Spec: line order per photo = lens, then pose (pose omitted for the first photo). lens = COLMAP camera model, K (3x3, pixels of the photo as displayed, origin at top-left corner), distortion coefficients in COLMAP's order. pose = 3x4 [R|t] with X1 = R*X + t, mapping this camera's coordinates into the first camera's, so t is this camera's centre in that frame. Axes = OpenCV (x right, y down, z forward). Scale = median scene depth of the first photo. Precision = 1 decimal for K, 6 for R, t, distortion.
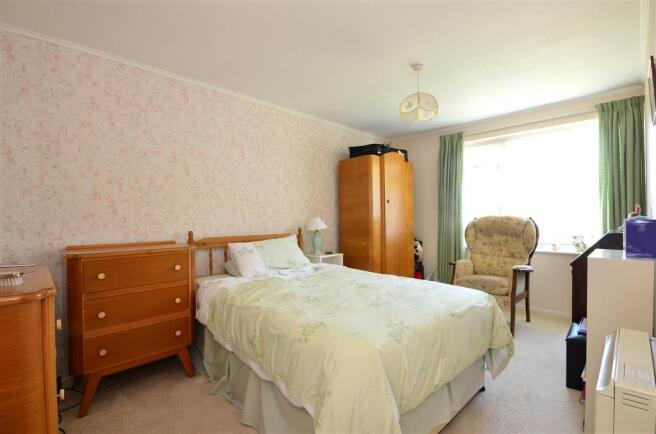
lens RADIAL K [[290.3, 0, 324.7], [0, 290.3, 221.0], [0, 0, 1]] dist [0.001373, -0.006856]
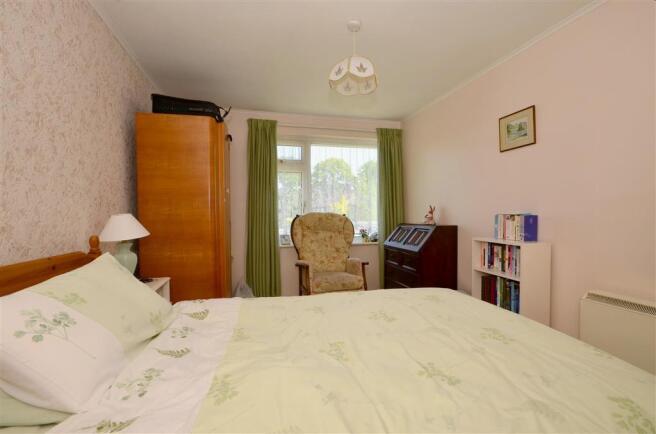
lens RADIAL K [[290.3, 0, 324.7], [0, 290.3, 221.0], [0, 0, 1]] dist [0.001373, -0.006856]
pose [[0.499477, -0.018661, 0.866126, -0.288598], [0.008090, 0.999825, 0.016876, -0.007333], [-0.866290, -0.001422, 0.499540, 0.477792]]
